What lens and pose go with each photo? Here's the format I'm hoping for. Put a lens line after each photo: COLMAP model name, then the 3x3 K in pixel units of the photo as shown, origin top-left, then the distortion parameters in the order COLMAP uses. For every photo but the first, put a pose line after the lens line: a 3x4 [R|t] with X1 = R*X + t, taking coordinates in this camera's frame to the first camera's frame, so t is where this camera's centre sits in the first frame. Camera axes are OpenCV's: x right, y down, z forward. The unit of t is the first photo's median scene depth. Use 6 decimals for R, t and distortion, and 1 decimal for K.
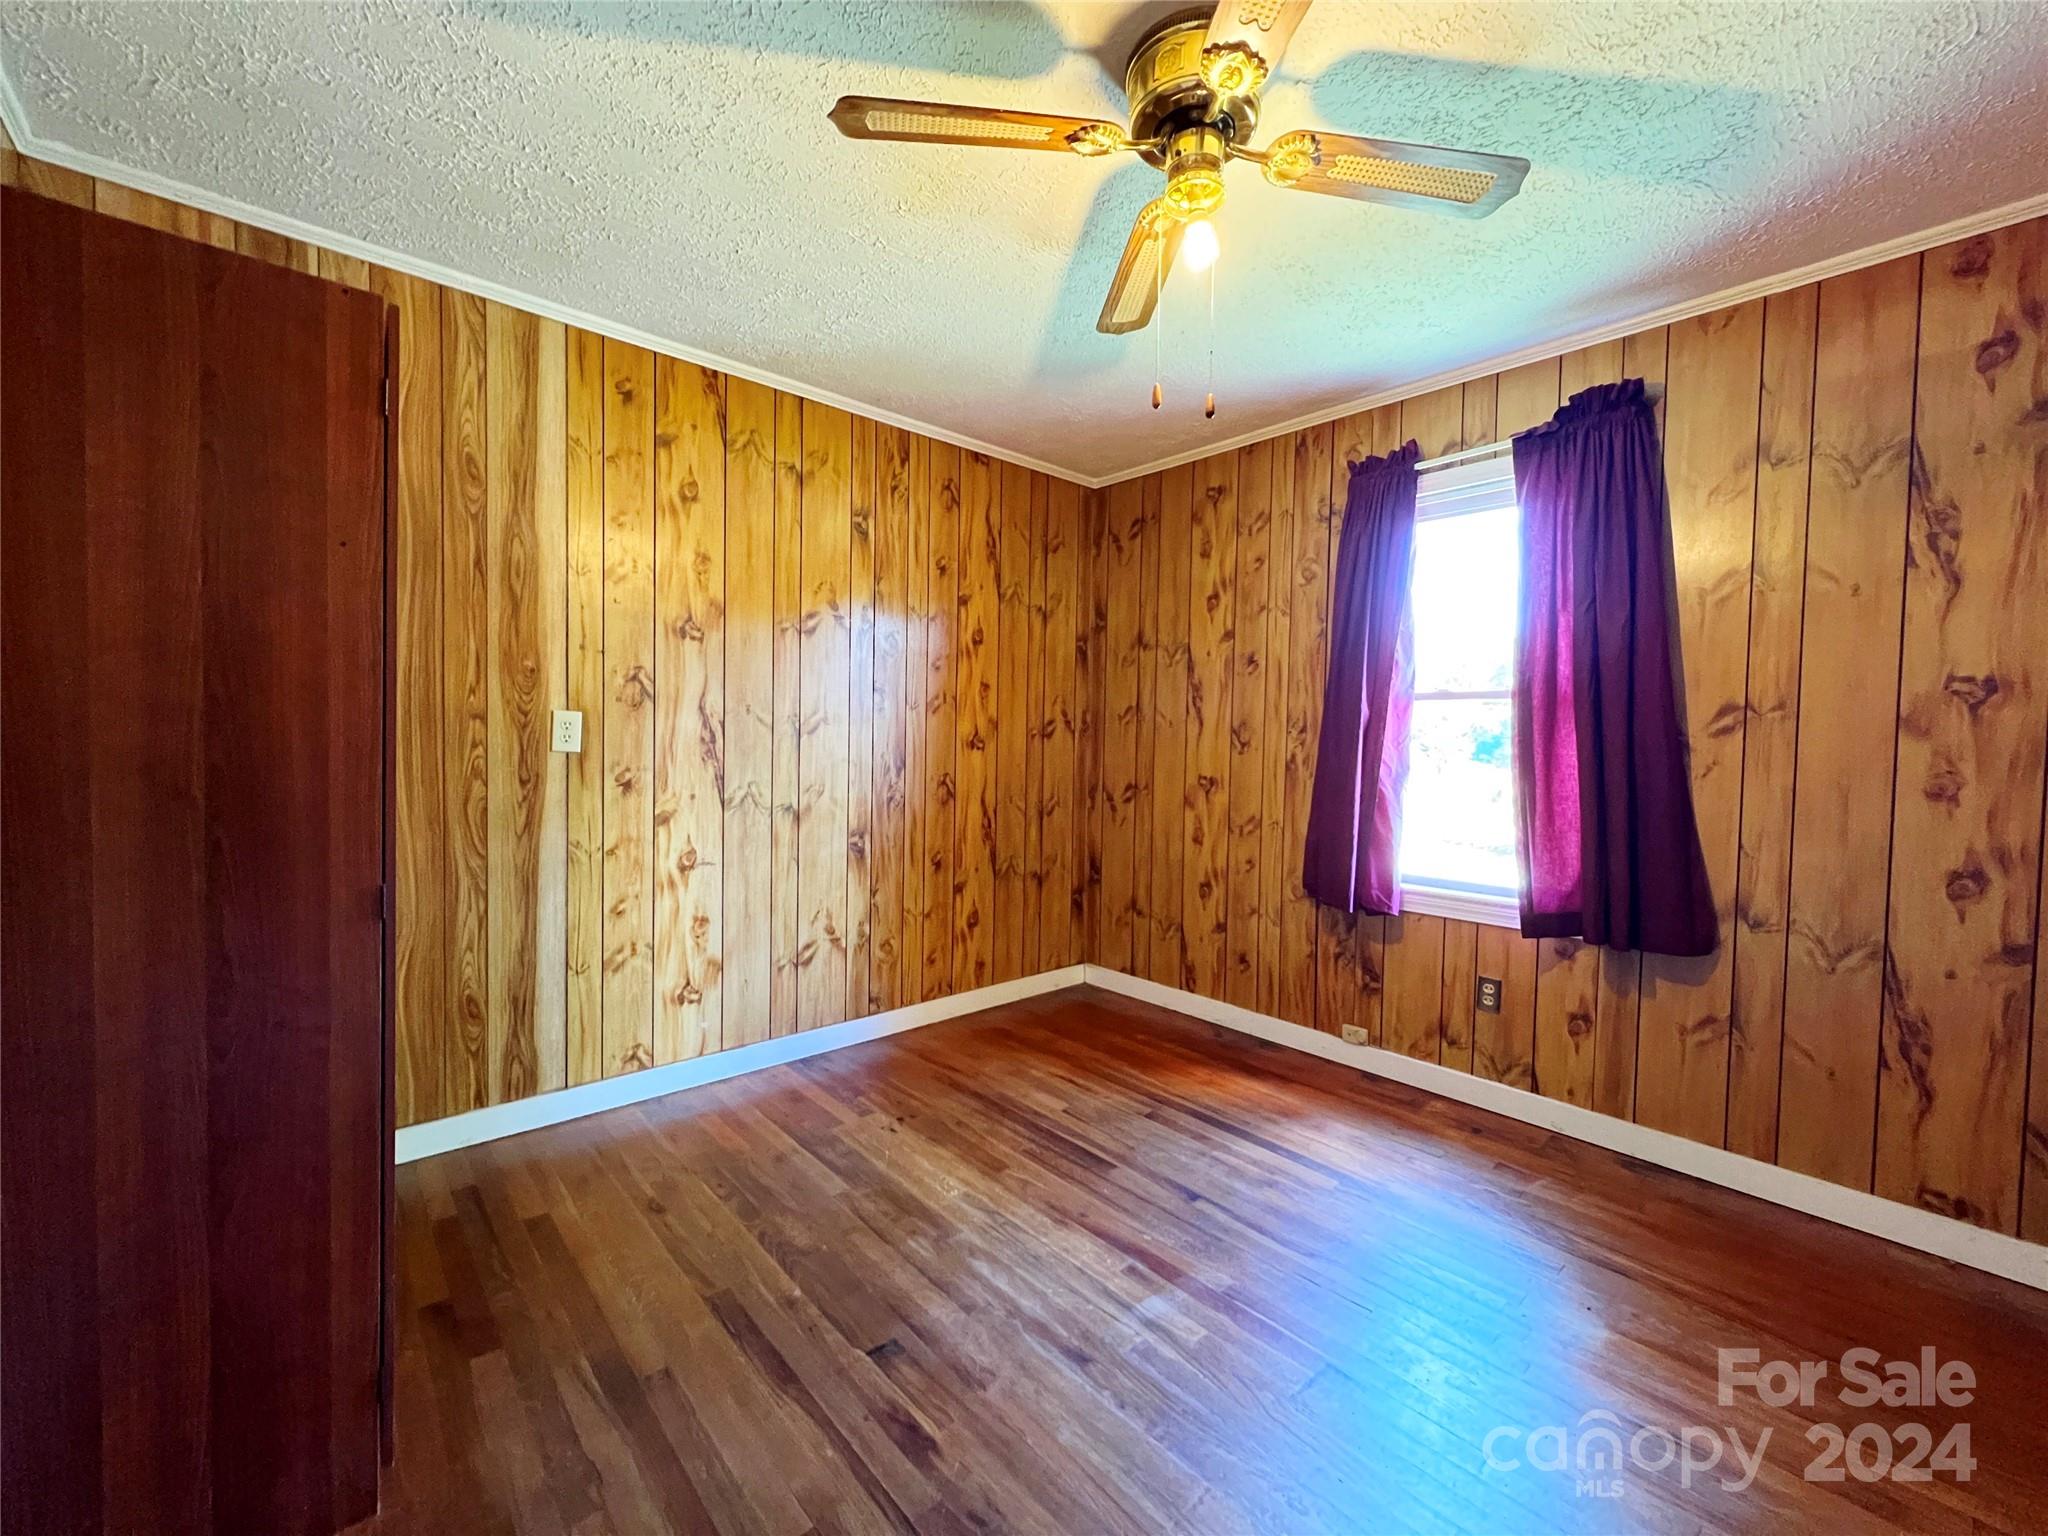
lens RADIAL K [[826.5, 0, 1022.6], [0, 826.5, 764.9], [0, 0, 1]] dist [-0.000237, -0.000427]
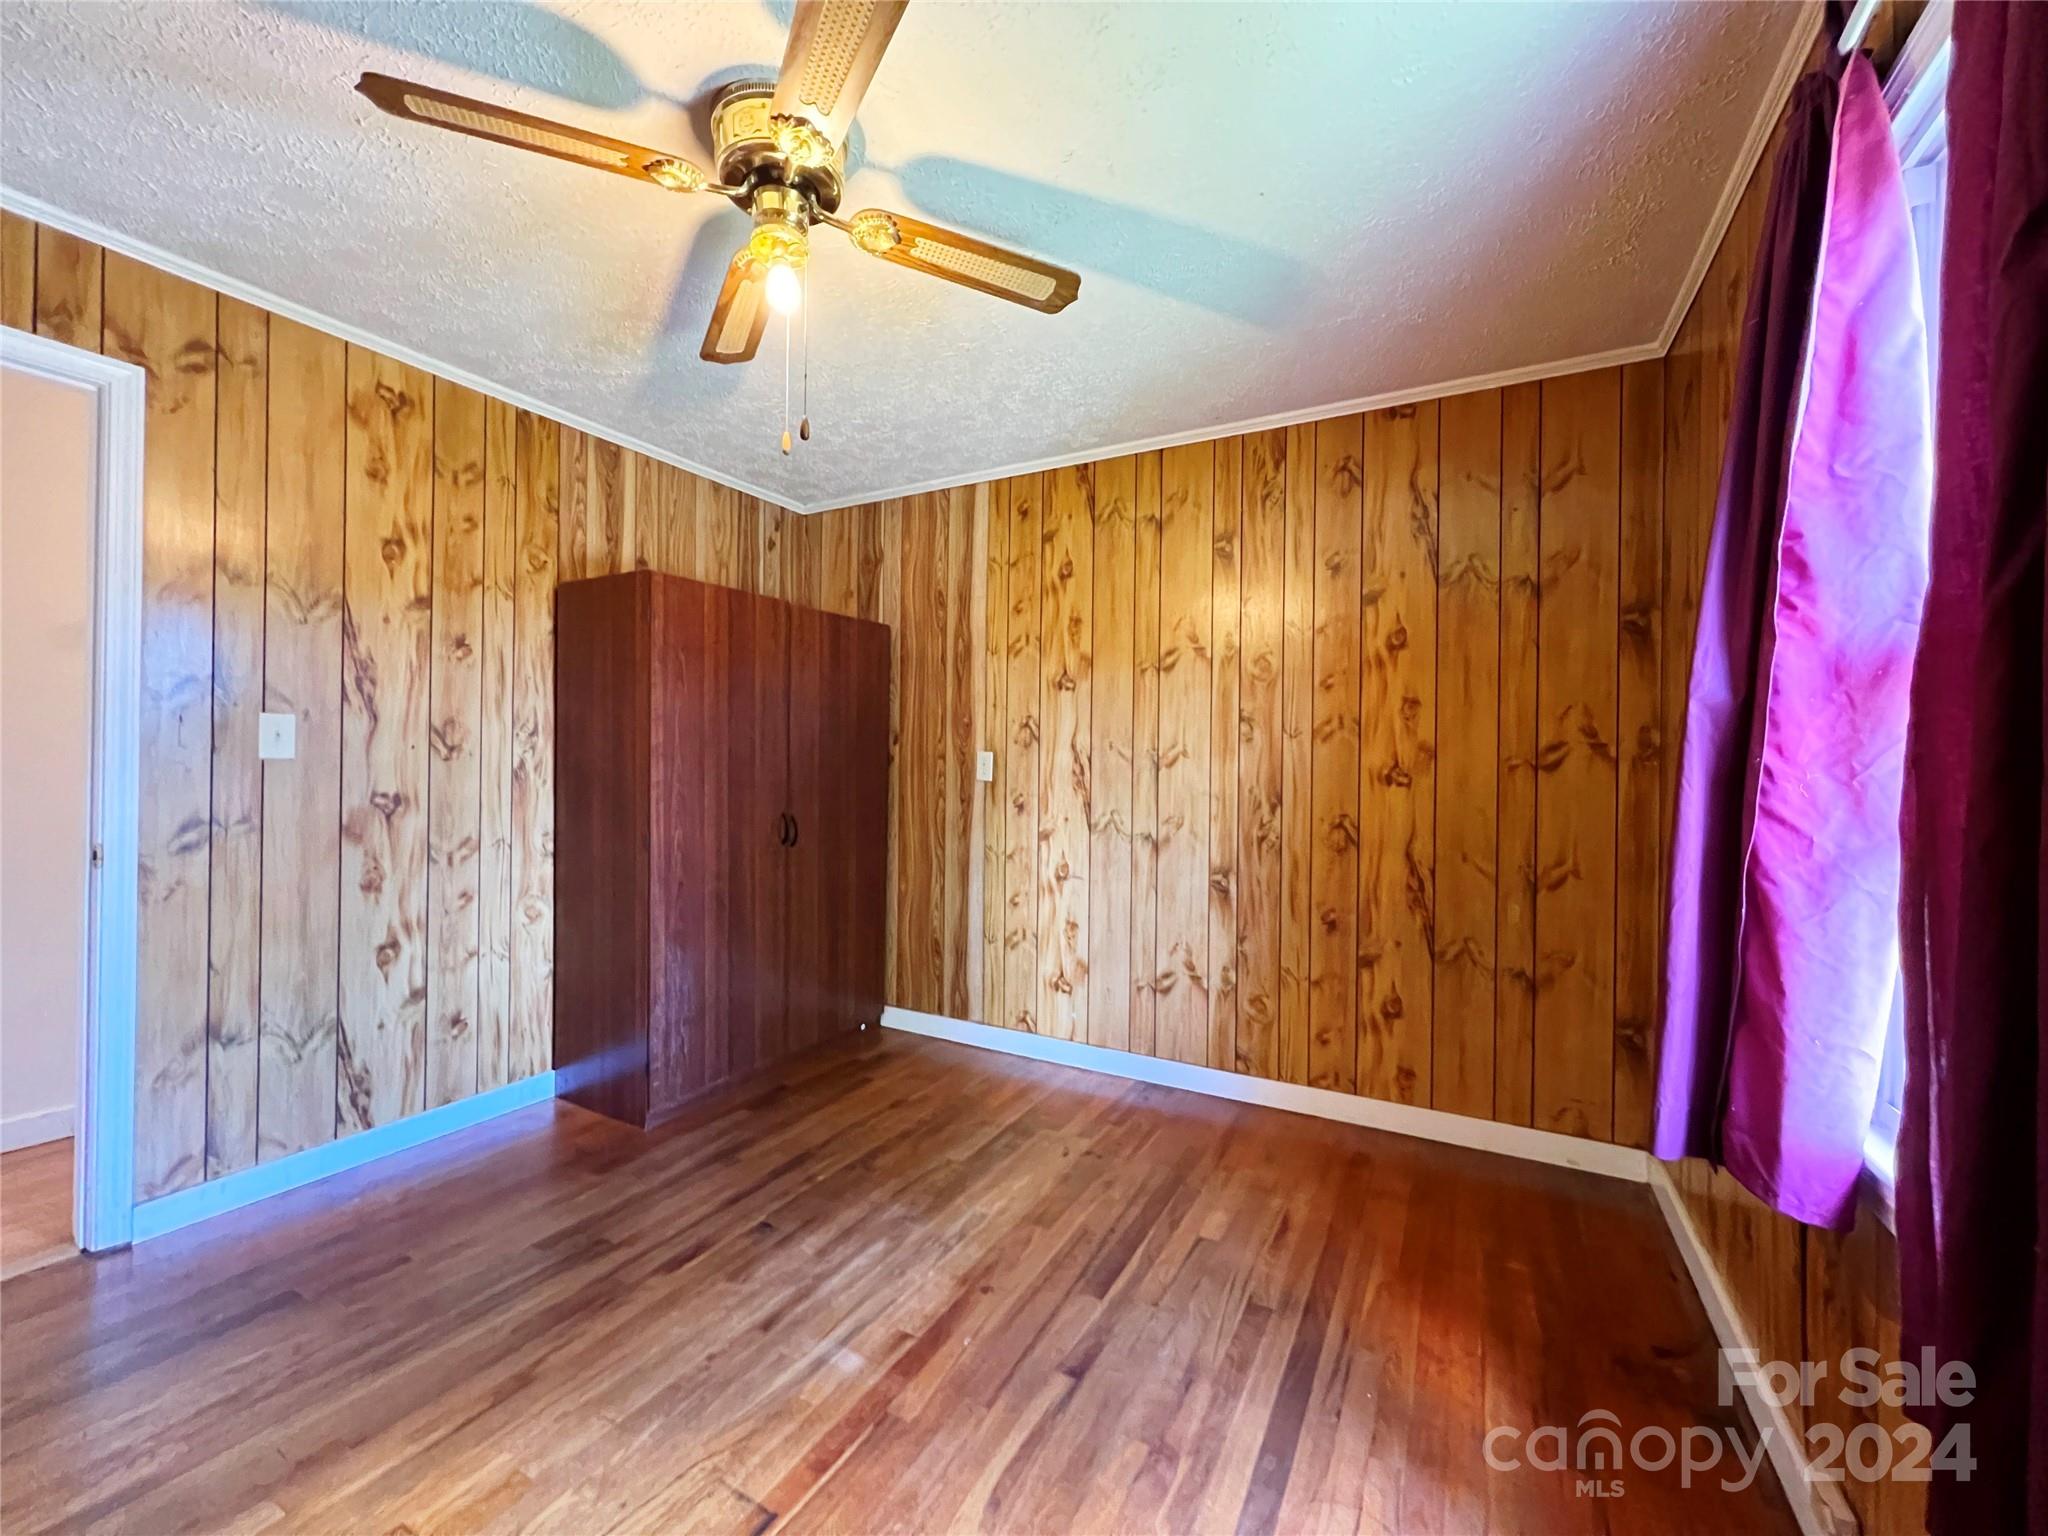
lens RADIAL K [[826.5, 0, 1024.3], [0, 826.5, 767.1], [0, 0, 1]] dist [-0.000237, -0.000427]
pose [[0.328815, -0.014805, -0.944278, 0.736481], [-0.038519, 0.998835, -0.029074, -0.000496], [0.943609, 0.045933, 0.327861, 0.557383]]
